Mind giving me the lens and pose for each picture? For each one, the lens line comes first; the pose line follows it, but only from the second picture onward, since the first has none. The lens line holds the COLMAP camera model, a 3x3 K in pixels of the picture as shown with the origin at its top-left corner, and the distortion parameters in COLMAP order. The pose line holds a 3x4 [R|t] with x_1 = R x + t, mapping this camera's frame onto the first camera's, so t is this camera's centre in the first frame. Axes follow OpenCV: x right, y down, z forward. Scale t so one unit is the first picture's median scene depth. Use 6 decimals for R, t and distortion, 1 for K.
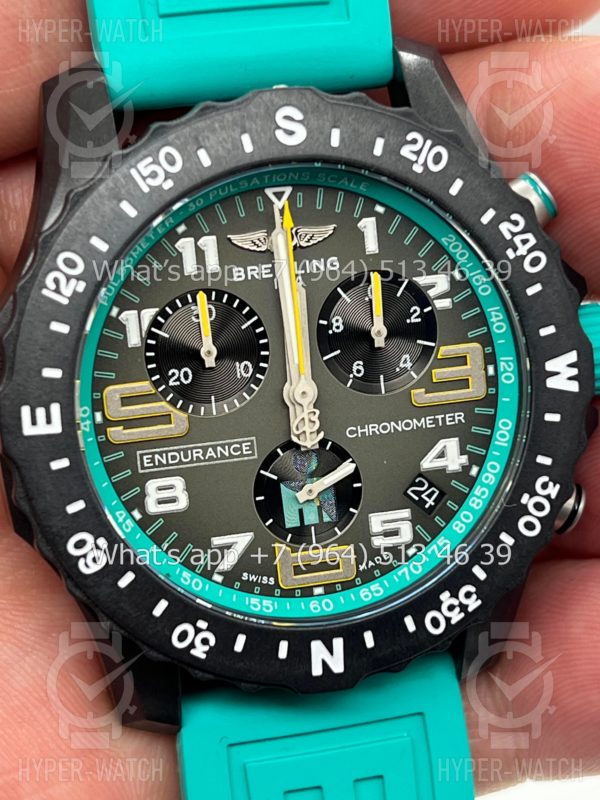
lens RADIAL K [[1924.3, 0, 300.0], [0, 1924.3, 400.0], [0, 0, 1]] dist [0.282953, -0.611702]
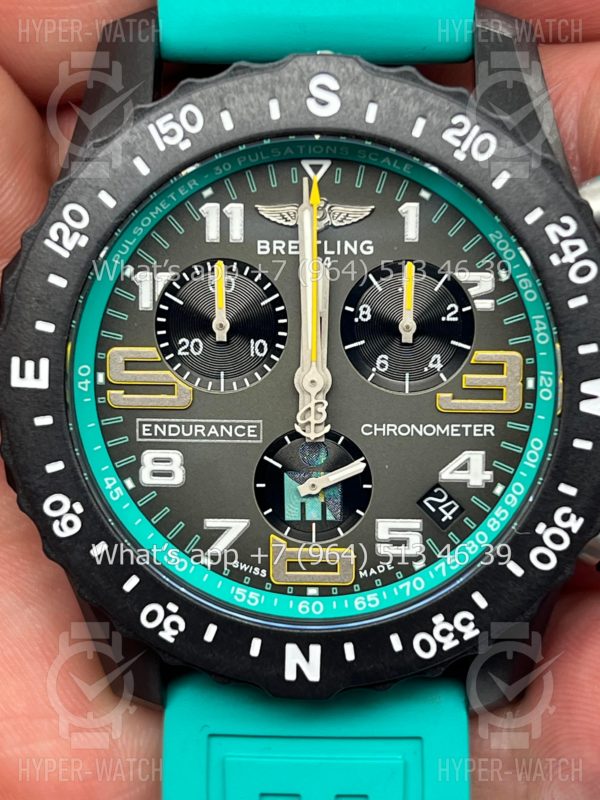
lens RADIAL K [[1924.3, 0, 300.0], [0, 1924.3, 400.0], [0, 0, 1]] dist [0.282953, -0.611702]
pose [[0.961130, 0.135990, -0.240285, 0.221216], [-0.128350, 0.990603, 0.047238, -0.037968], [0.244451, -0.014561, 0.969552, 0.088464]]
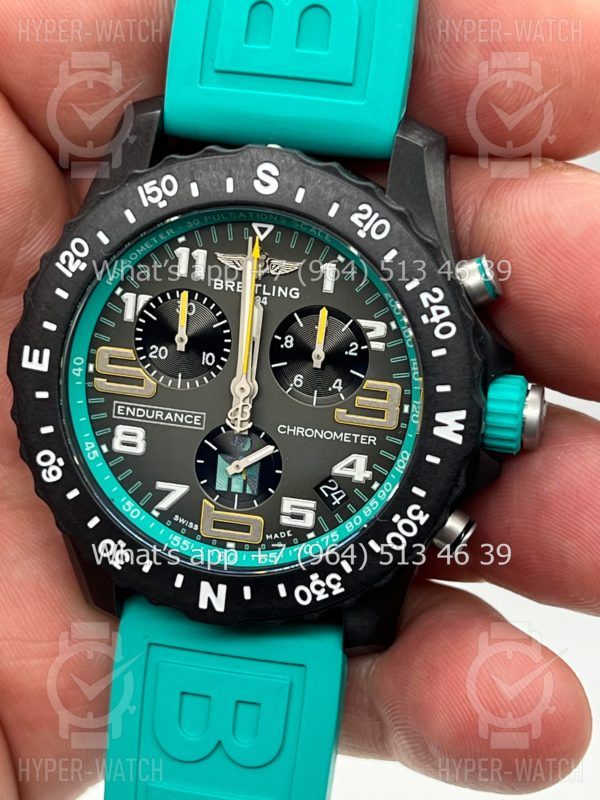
lens RADIAL K [[1924.3, 0, 300.0], [0, 1924.3, 400.0], [0, 0, 1]] dist [0.282953, -0.611702]
pose [[0.901659, 0.247708, -0.354473, 0.478037], [-0.232401, 0.968822, 0.085868, -0.111951], [0.364692, 0.004956, 0.931115, -0.149576]]
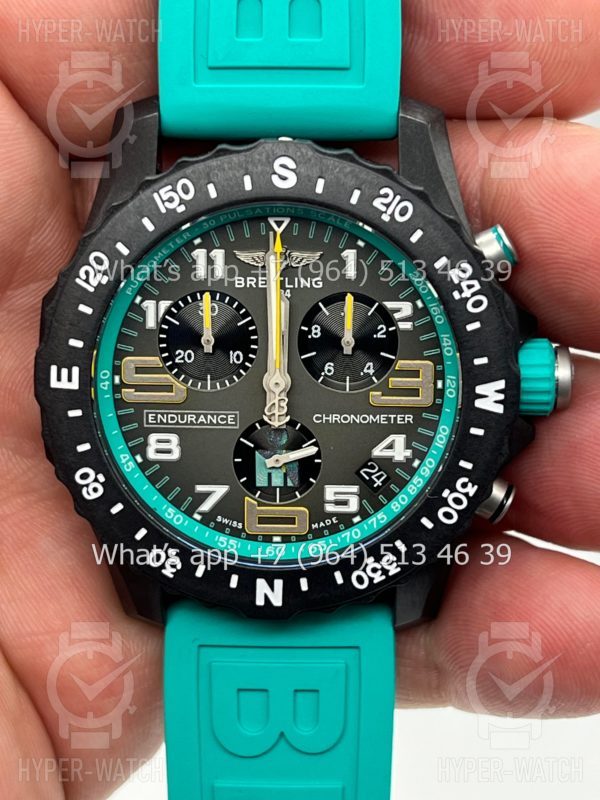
lens RADIAL K [[1924.3, 0, 300.0], [0, 1924.3, 400.0], [0, 0, 1]] dist [0.282953, -0.611702]
pose [[0.963350, 0.147663, -0.223948, 0.296536], [-0.129544, 0.987143, 0.093628, -0.111517], [0.234894, -0.061186, 0.970093, -0.209699]]
